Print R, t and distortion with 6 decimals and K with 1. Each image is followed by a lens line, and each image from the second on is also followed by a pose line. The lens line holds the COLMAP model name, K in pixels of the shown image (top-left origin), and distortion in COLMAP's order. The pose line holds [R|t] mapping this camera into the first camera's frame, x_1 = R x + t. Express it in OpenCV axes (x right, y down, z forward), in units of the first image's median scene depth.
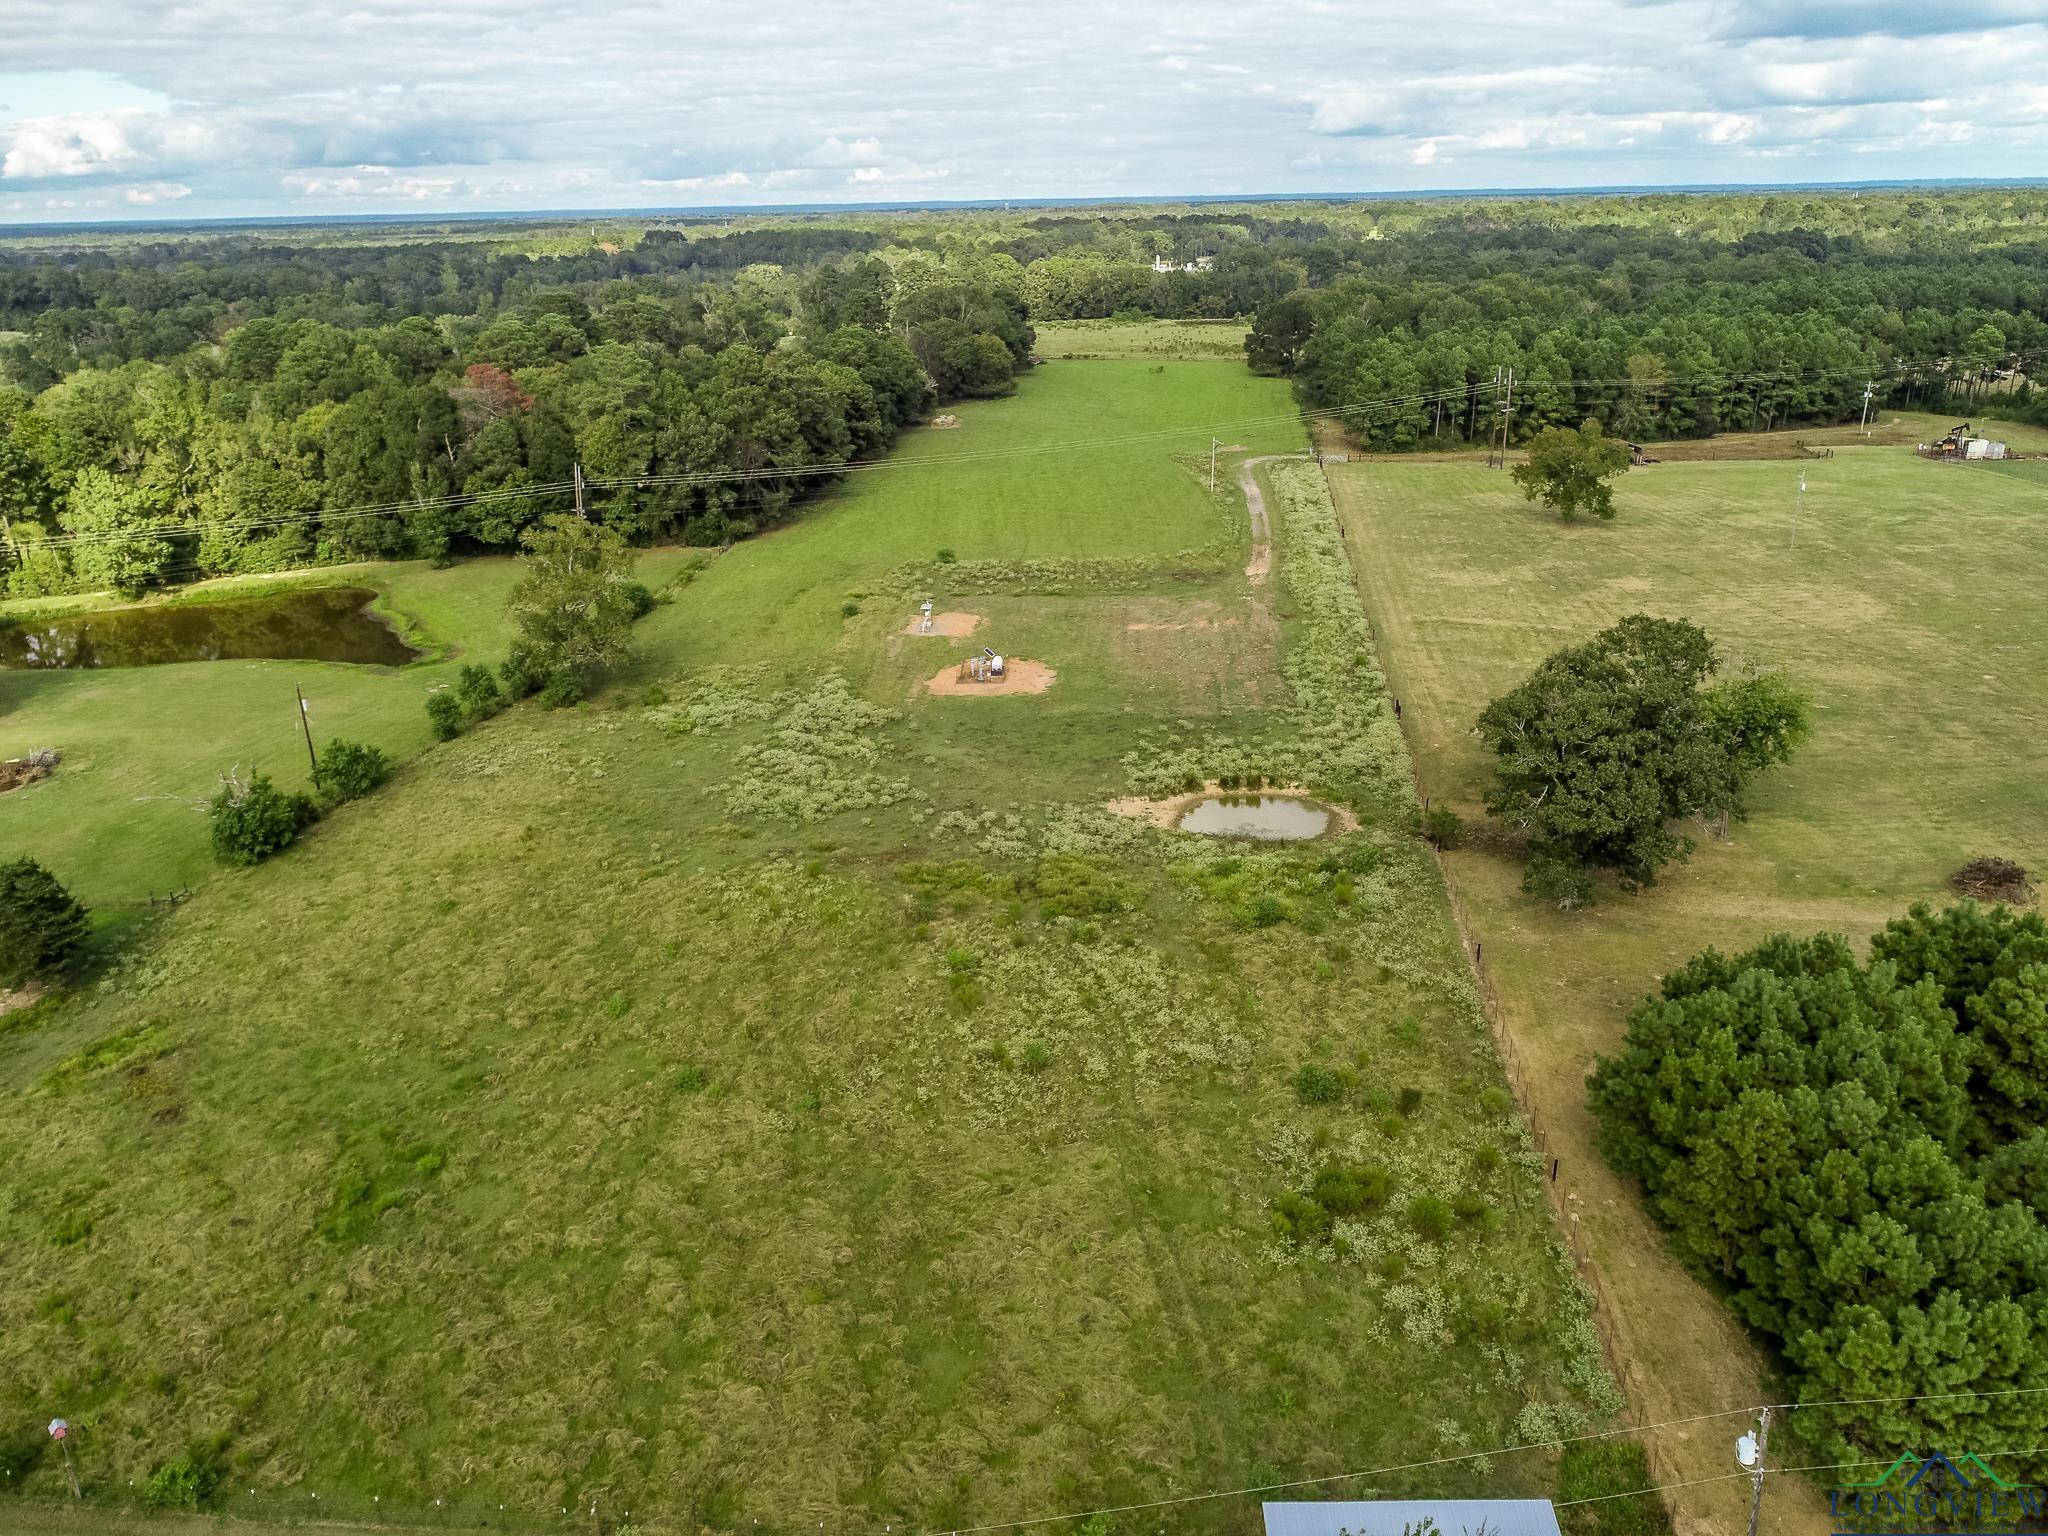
lens RADIAL K [[1542.7, 0, 1024.0], [0, 1542.7, 768.0], [0, 0, 1]] dist [-0.000480, -0.000719]
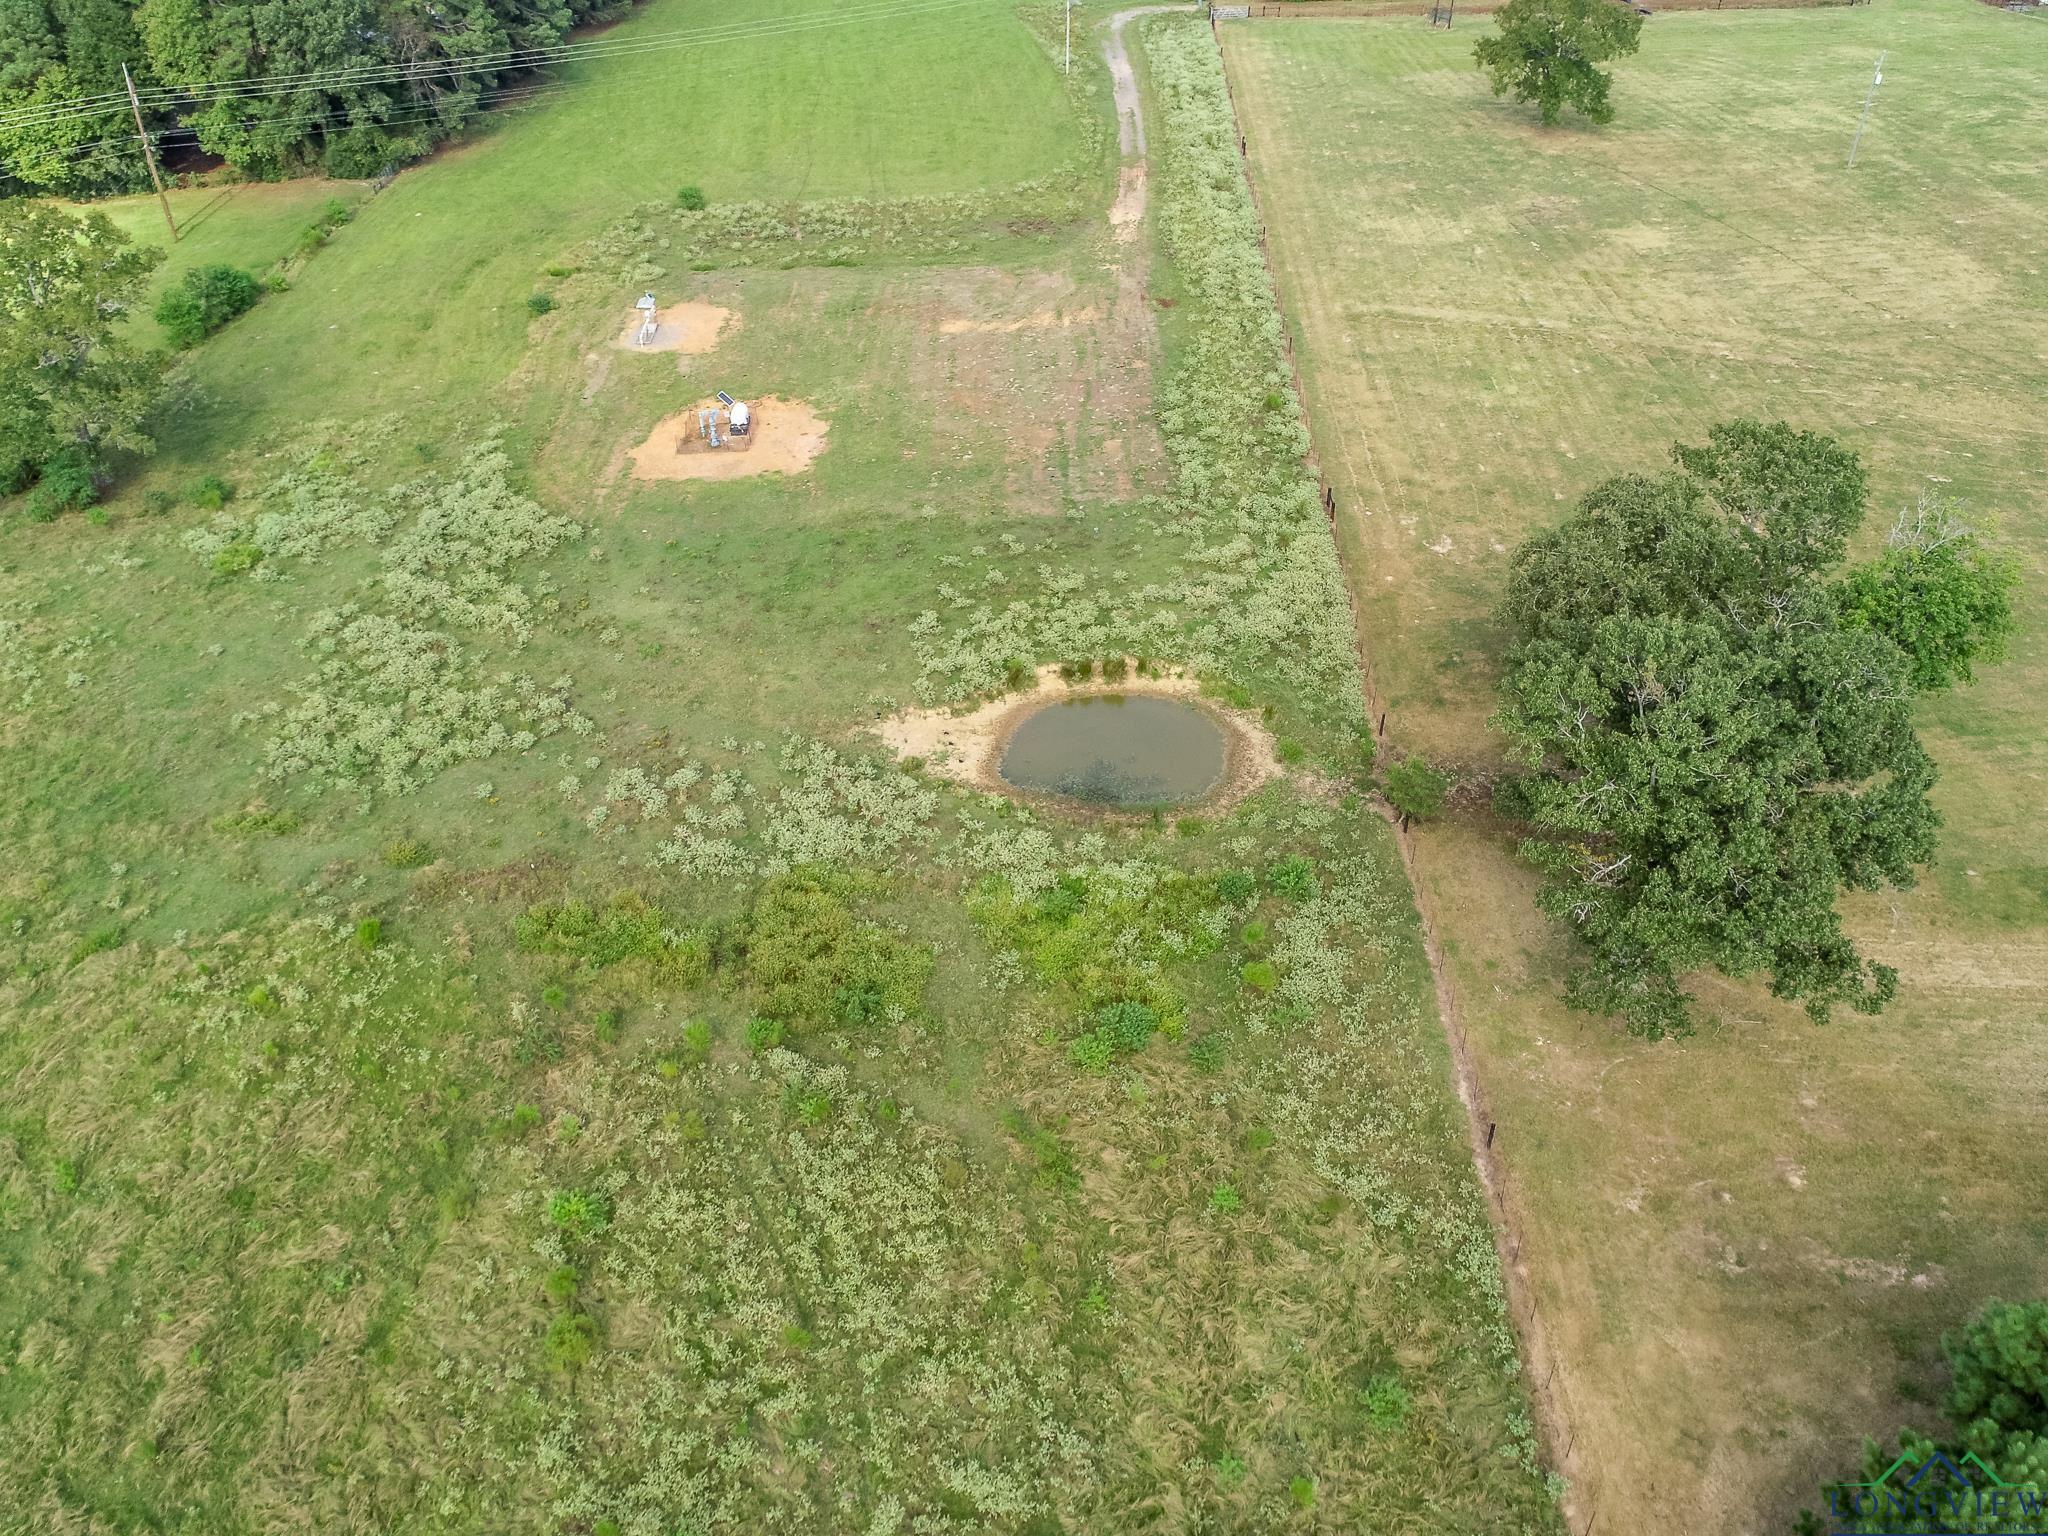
lens RADIAL K [[1542.7, 0, 1024.0], [0, 1542.7, 768.0], [0, 0, 1]] dist [-0.000480, -0.000719]
pose [[0.996582, -0.047702, 0.067438, 0.058093], [0.026395, 0.957497, 0.287232, -0.119712], [-0.078273, -0.284470, 0.955484, 0.329986]]
